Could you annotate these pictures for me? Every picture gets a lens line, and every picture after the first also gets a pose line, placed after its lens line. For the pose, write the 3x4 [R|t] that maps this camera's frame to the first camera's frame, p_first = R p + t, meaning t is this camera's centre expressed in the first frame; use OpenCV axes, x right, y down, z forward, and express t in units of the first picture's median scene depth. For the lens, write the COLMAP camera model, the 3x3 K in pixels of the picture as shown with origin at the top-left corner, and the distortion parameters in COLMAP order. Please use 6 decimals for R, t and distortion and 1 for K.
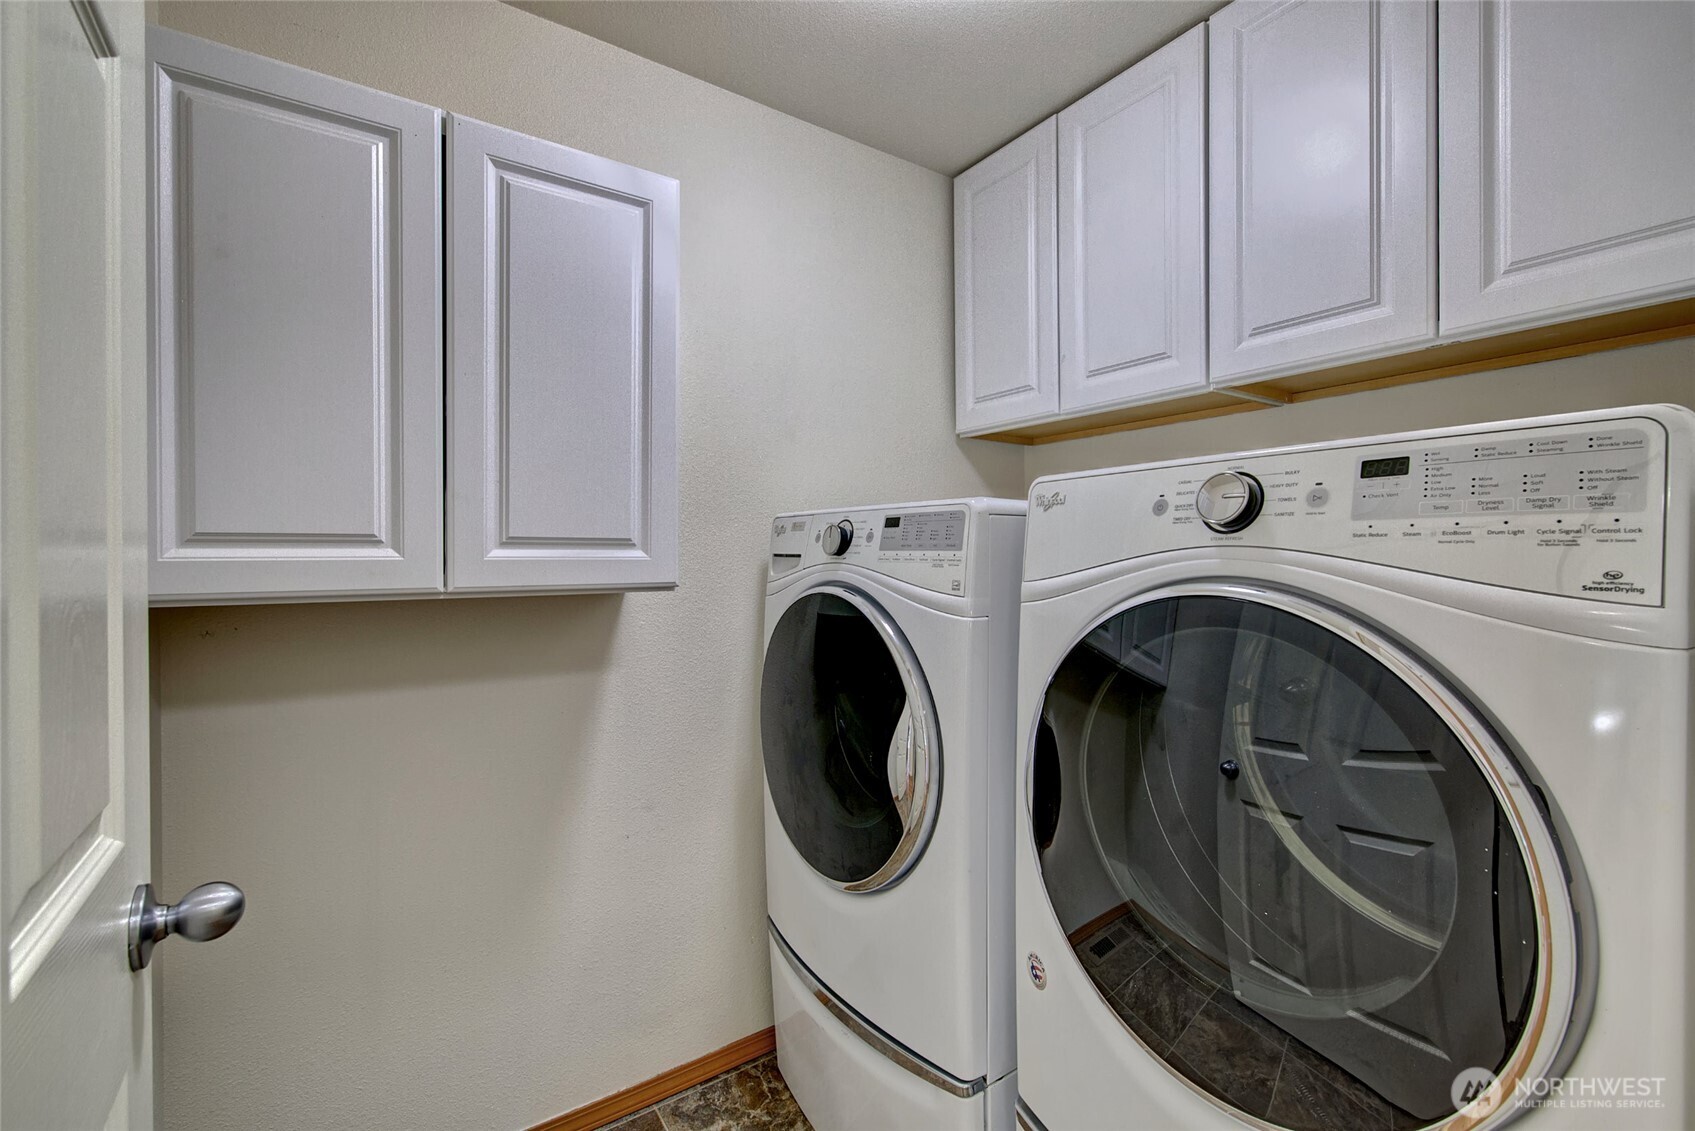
lens RADIAL K [[732.2, 0, 851.6], [0, 732.2, 561.4], [0, 0, 1]] dist [0.000678, 0.000068]
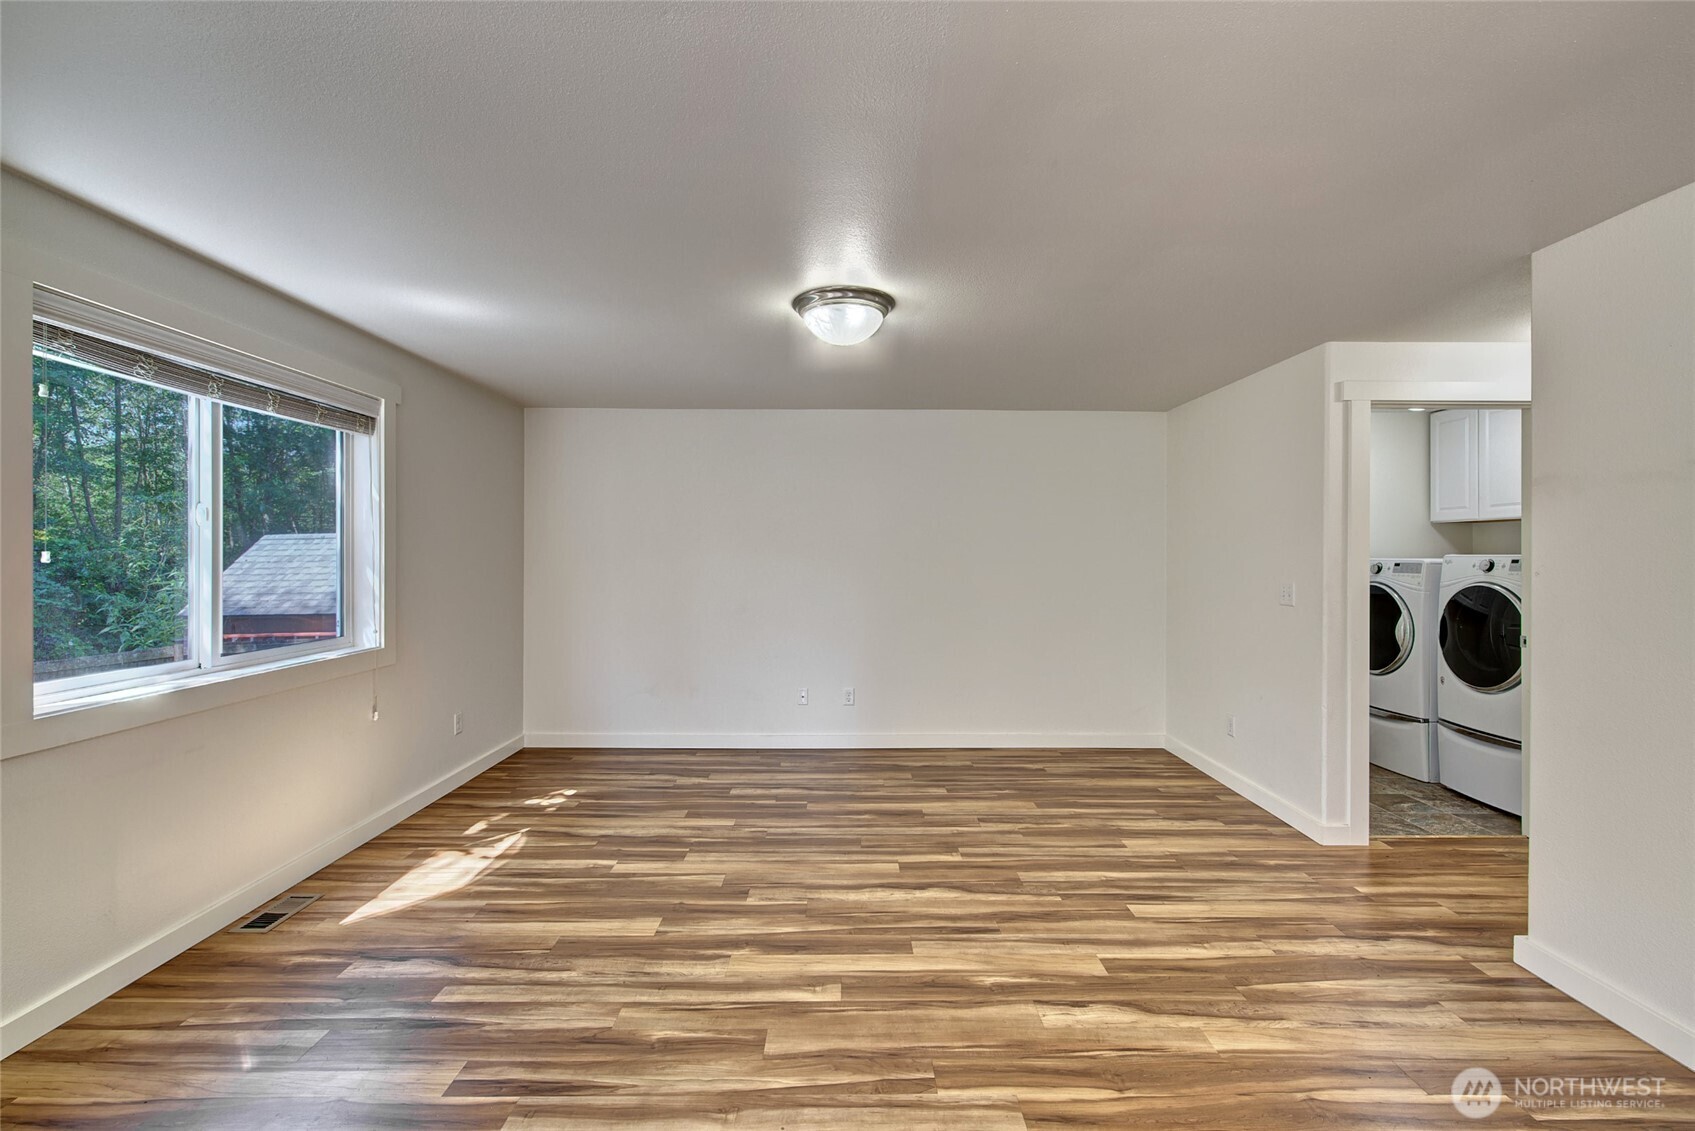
lens RADIAL K [[732.2, 0, 842.3], [0, 732.2, 562.6], [0, 0, 1]] dist [0.000678, 0.000068]
pose [[0.832250, 0.005885, -0.554369, -0.223822], [-0.005256, 0.999982, 0.002724, -0.064530], [0.554375, 0.000646, 0.832267, -3.590896]]
